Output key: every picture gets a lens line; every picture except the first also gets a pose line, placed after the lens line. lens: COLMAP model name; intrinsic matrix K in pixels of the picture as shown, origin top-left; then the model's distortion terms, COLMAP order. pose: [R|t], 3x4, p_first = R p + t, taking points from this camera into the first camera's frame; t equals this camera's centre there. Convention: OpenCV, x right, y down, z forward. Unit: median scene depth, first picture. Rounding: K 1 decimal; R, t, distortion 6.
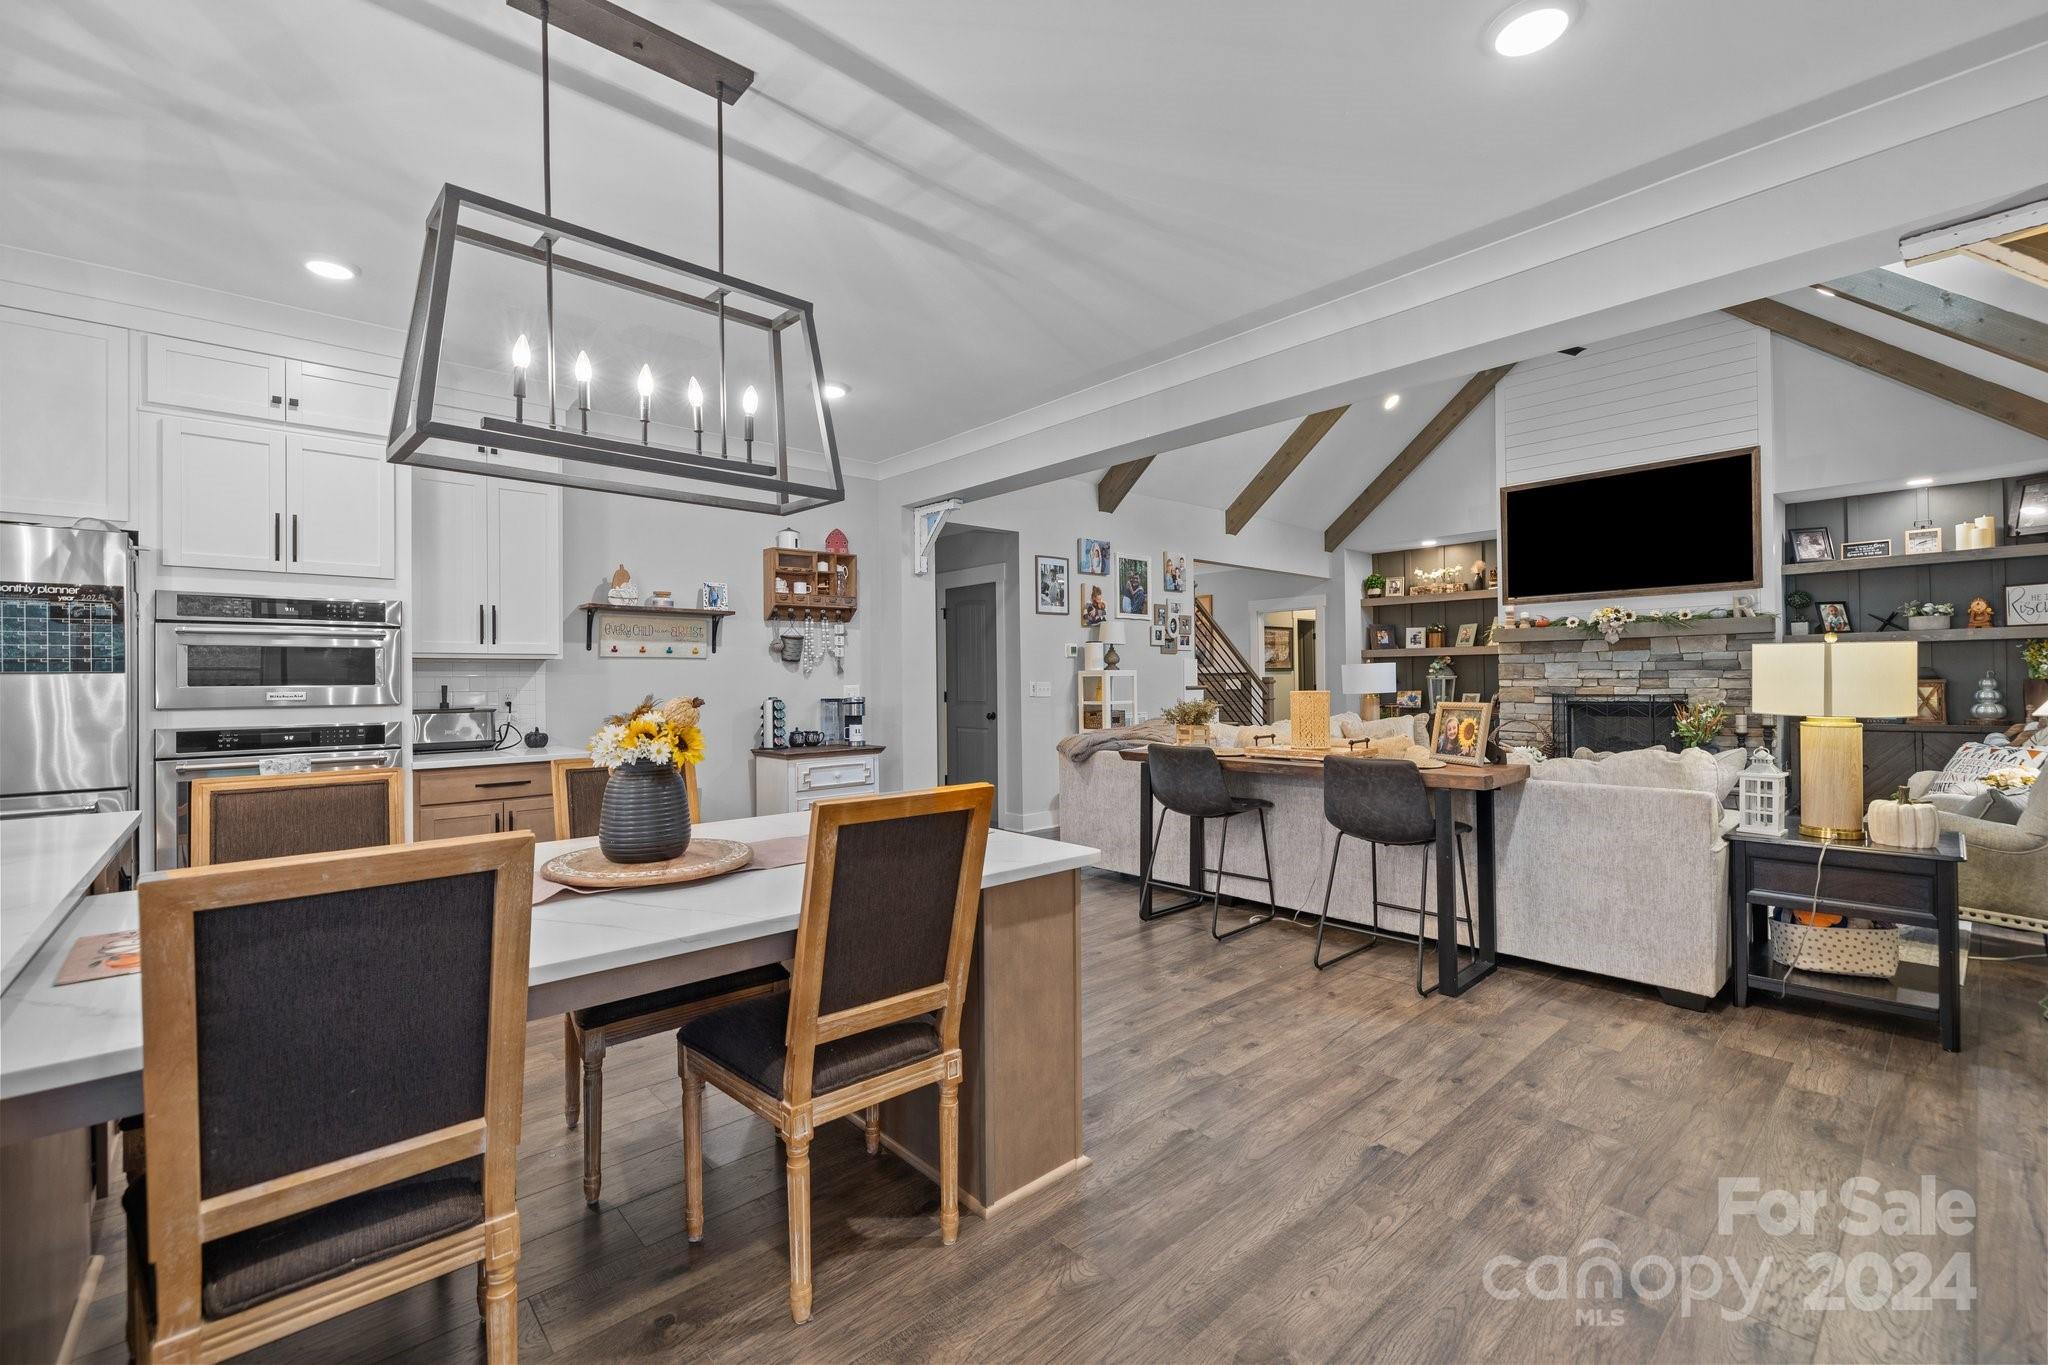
lens RADIAL K [[865.0, 0, 1022.2], [0, 865.0, 677.6], [0, 0, 1]] dist [-0.003316, -0.000239]
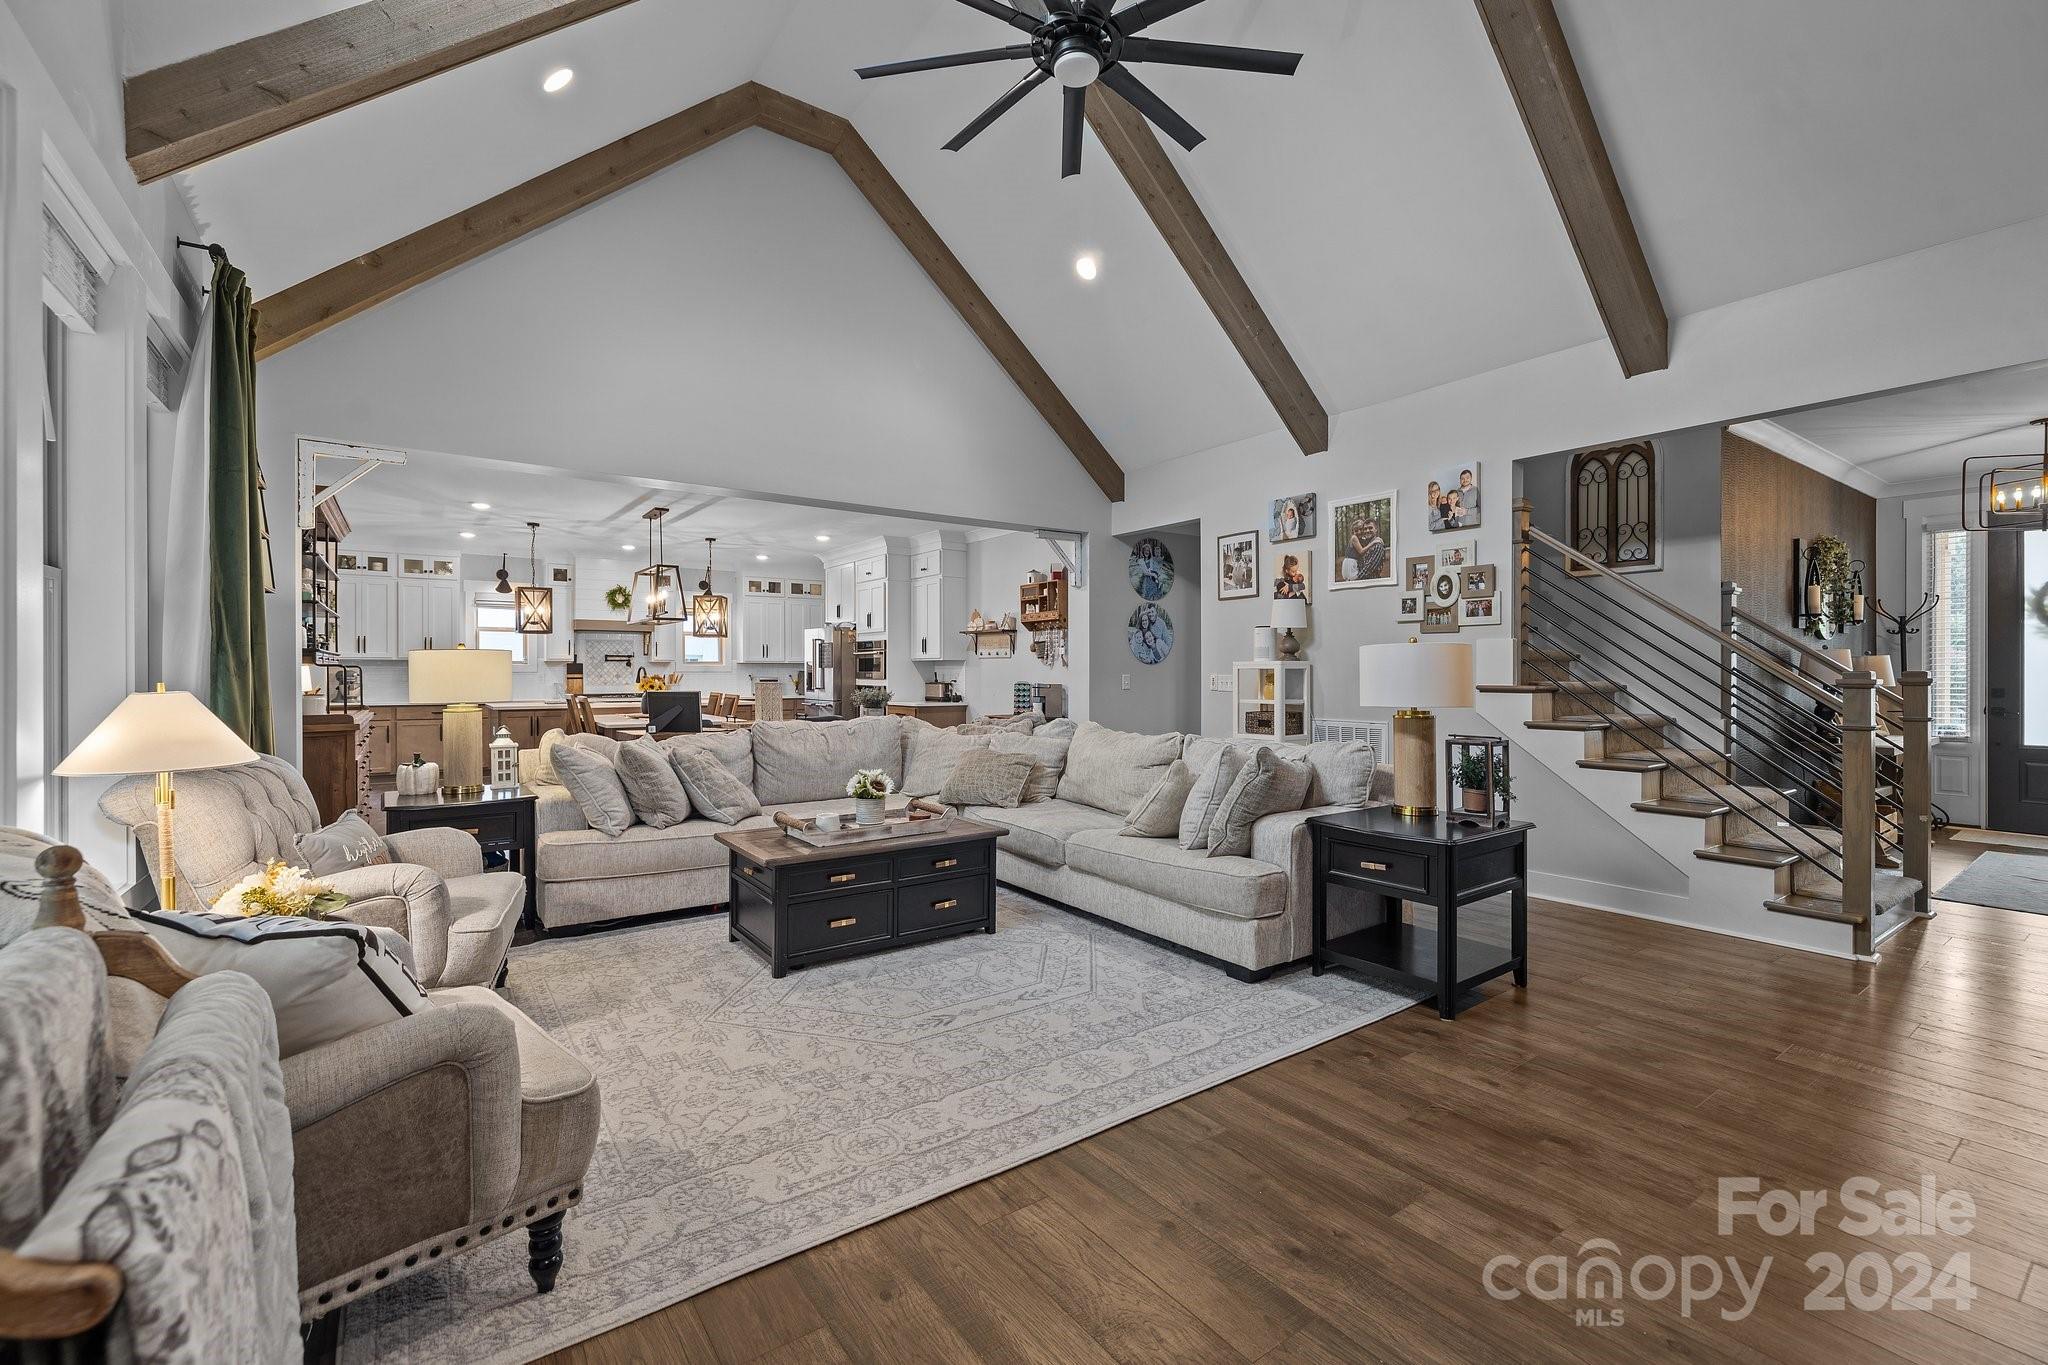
lens RADIAL K [[865.0, 0, 1008.8], [0, 865.0, 676.3], [0, 0, 1]] dist [-0.003316, -0.000239]
pose [[-0.124325, 0.014778, -0.992132, 0.950904], [0.003977, 0.999888, 0.014395, -0.007249], [0.992234, -0.002156, -0.124370, 0.883169]]
